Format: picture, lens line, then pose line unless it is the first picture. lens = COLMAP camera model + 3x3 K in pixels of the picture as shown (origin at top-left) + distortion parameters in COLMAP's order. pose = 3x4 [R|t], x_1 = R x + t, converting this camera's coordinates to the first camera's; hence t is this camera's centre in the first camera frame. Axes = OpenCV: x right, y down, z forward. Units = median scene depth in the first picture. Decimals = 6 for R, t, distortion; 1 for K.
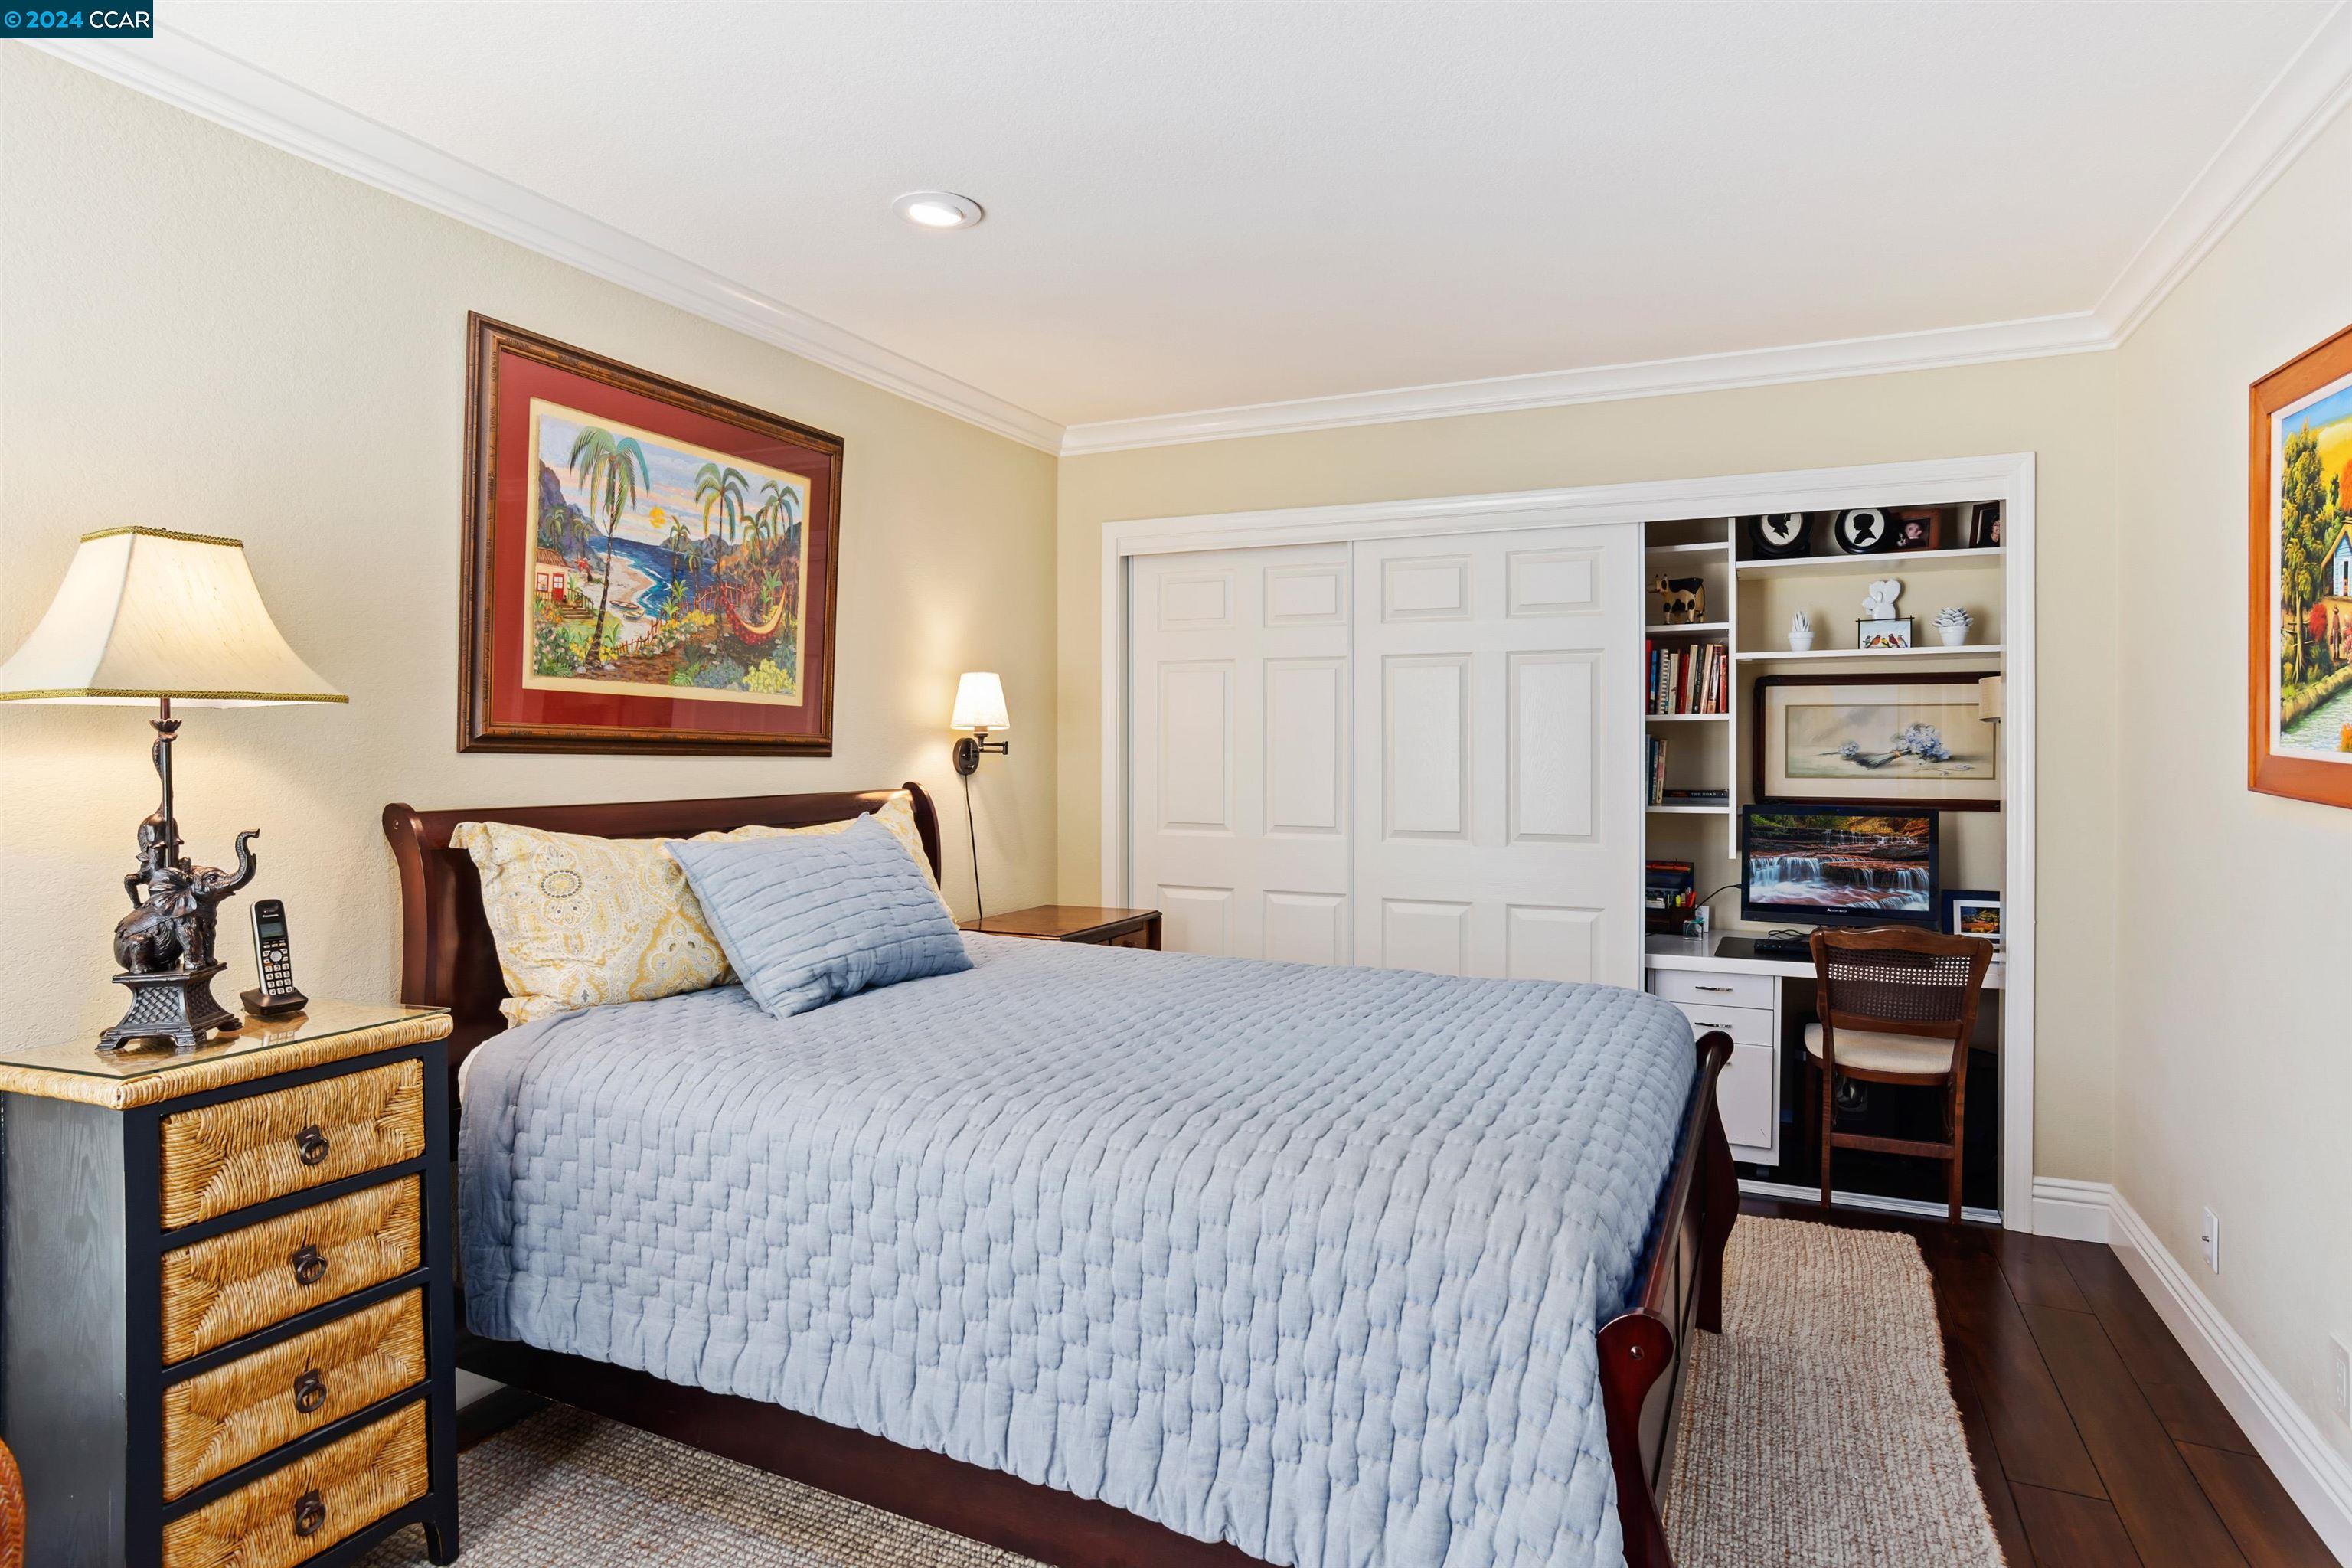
lens RADIAL K [[1288.1, 0, 1179.6], [0, 1288.1, 765.2], [0, 0, 1]] dist [-0.008573, 0.006016]
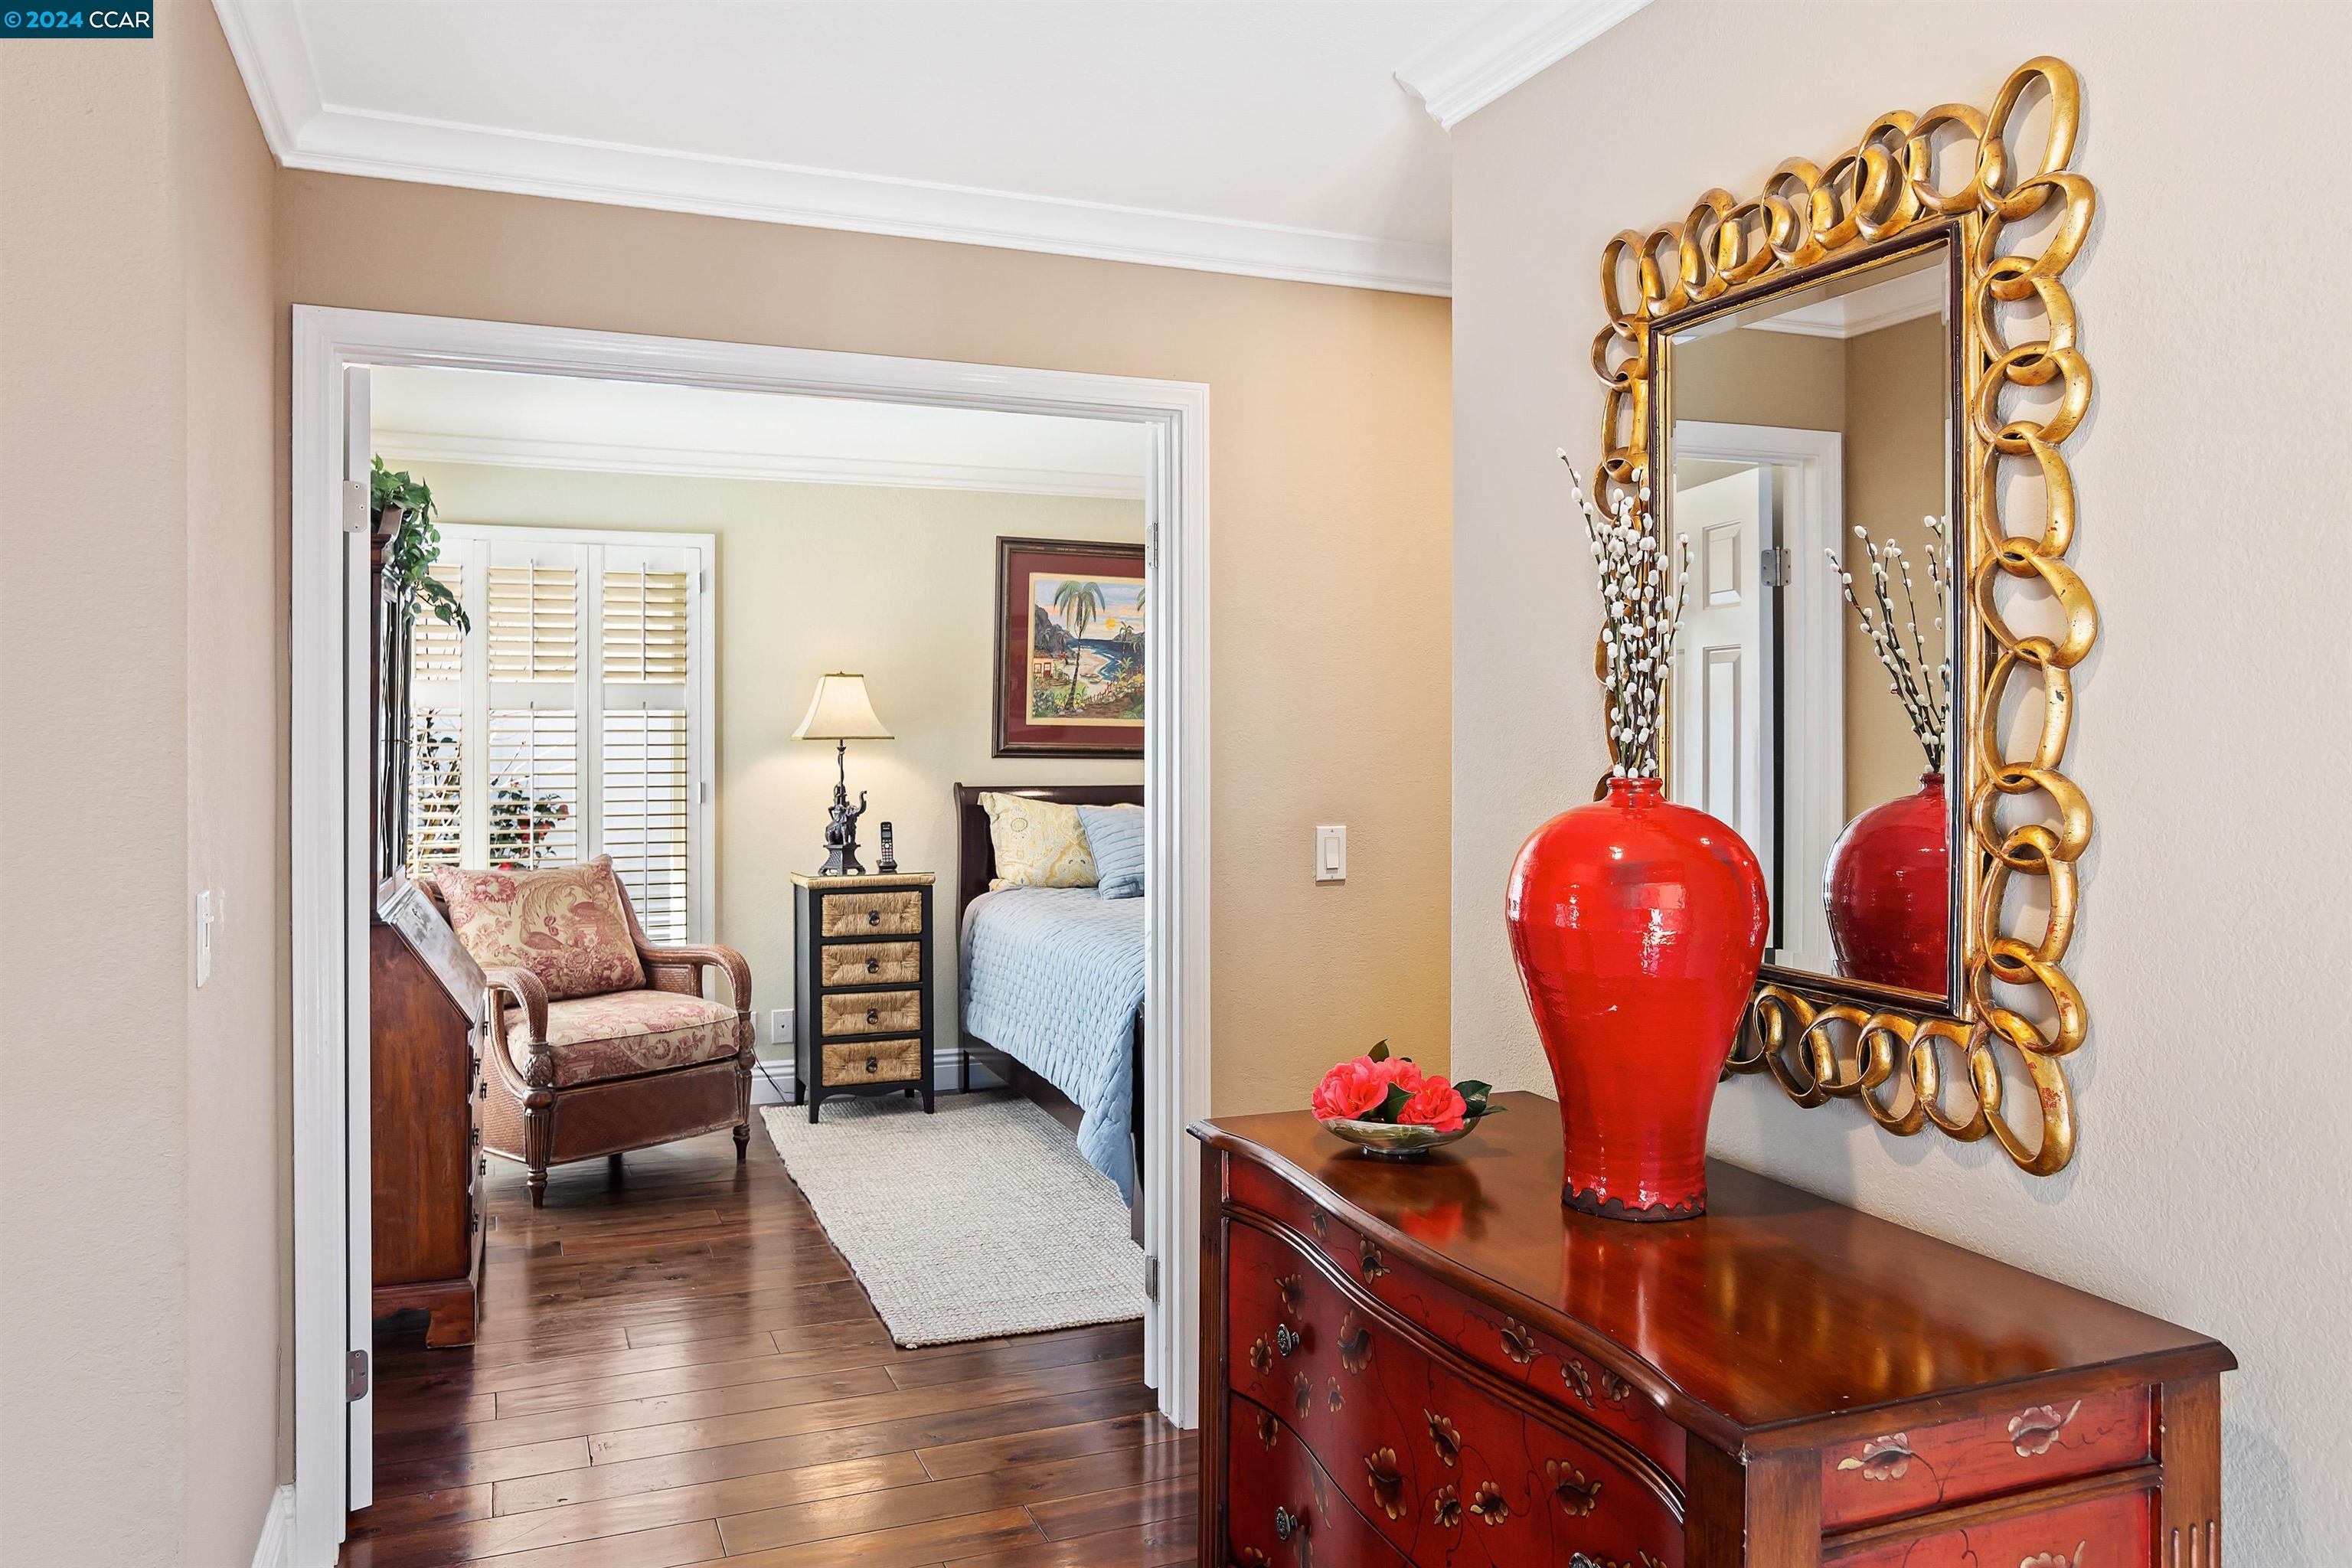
lens RADIAL K [[1670.6, 0, 1178.8], [0, 1670.6, 774.0], [0, 0, 1]] dist [0.001021, -0.000315]
pose [[0.714139, 0.015422, -0.699834, 1.532164], [-0.007564, 0.999869, 0.014316, -0.025428], [0.699963, -0.004930, 0.714162, -0.685025]]
